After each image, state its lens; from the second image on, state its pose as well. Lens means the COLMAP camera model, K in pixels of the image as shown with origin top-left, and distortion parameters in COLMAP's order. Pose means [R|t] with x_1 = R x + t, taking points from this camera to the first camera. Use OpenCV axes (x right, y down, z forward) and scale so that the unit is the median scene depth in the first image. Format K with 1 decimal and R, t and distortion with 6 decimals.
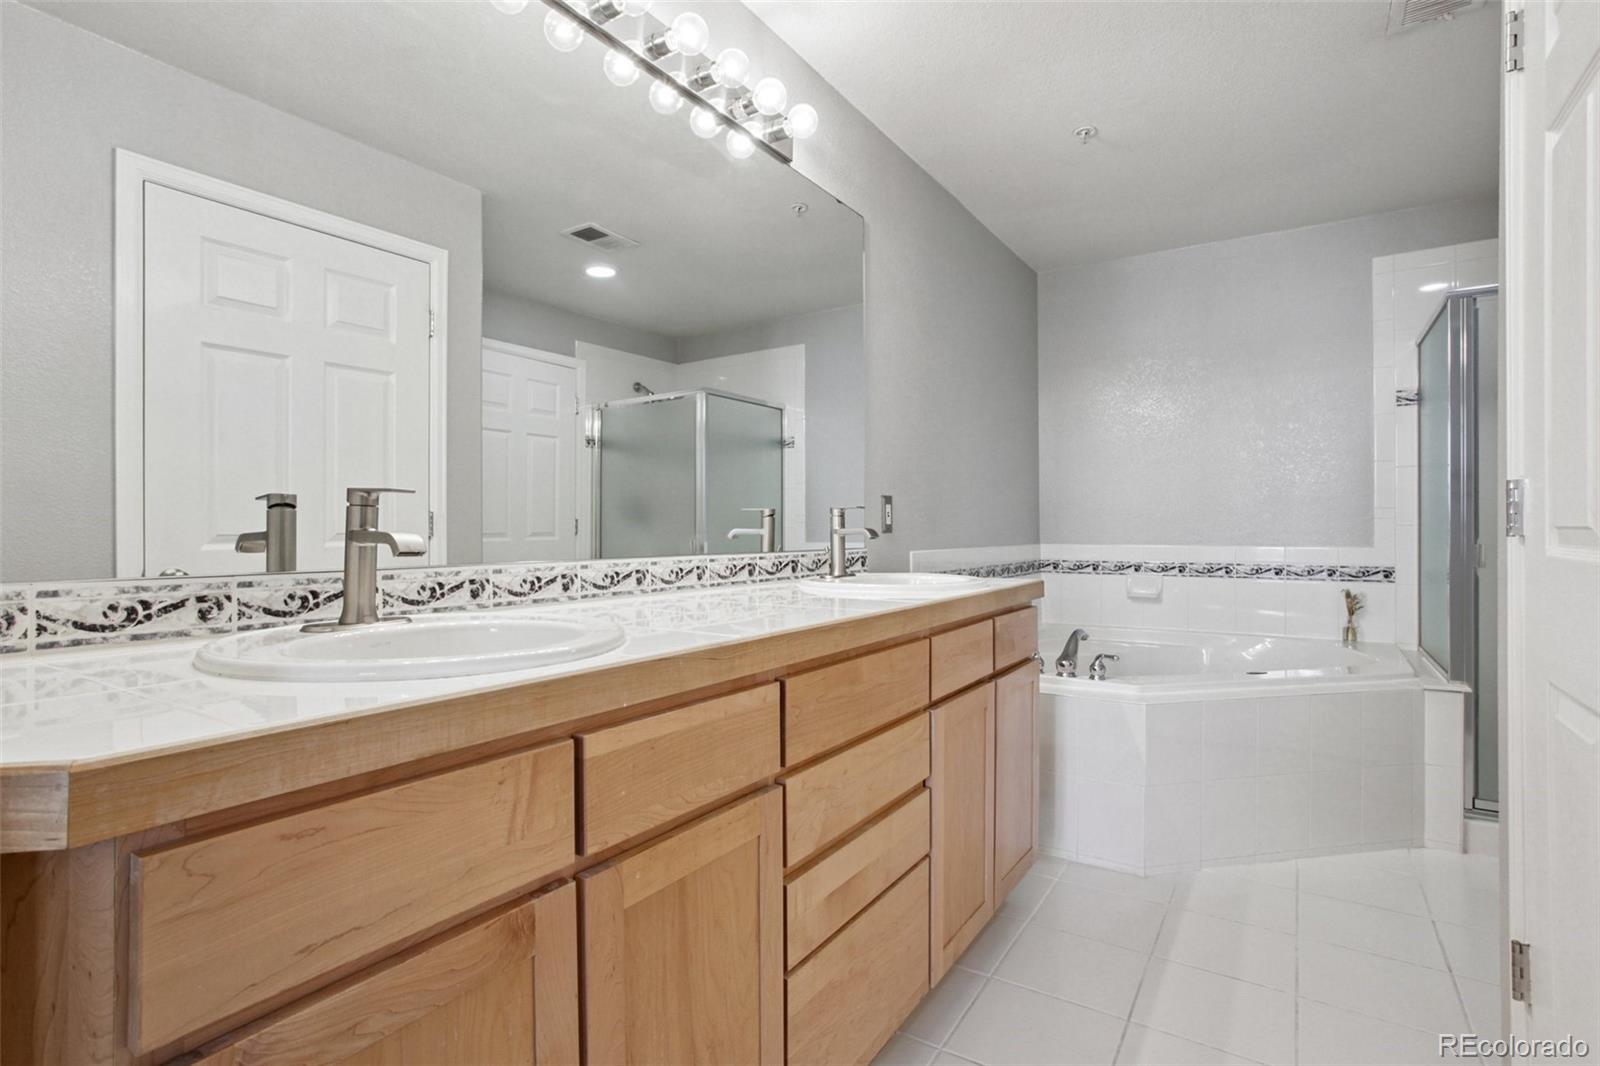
lens RADIAL K [[778.3, 0, 796.5], [0, 778.3, 527.8], [0, 0, 1]] dist [-0.043602, 0.026890]
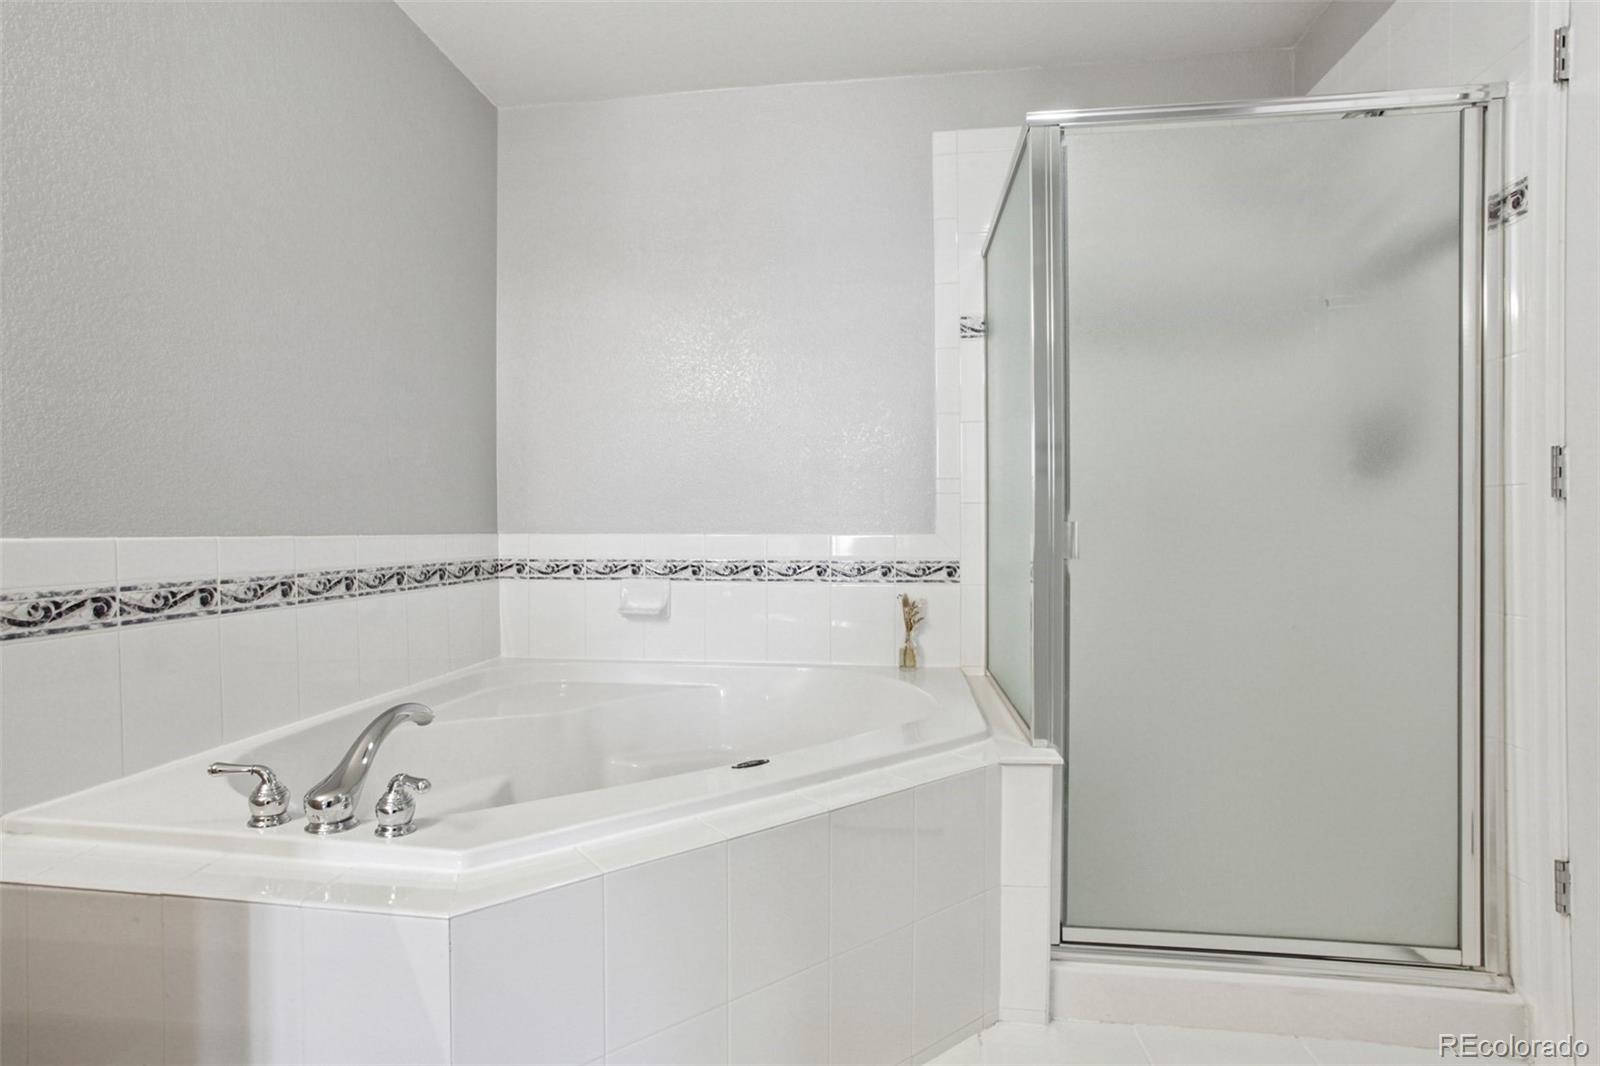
lens RADIAL K [[797.8, 0, 790.2], [0, 797.8, 516.9], [0, 0, 1]] dist [-0.066158, 0.045265]
pose [[0.896931, 0.007394, 0.442108, 0.302243], [-0.000983, 0.999891, -0.014728, 0.020439], [-0.442169, 0.012775, 0.896841, 0.391892]]
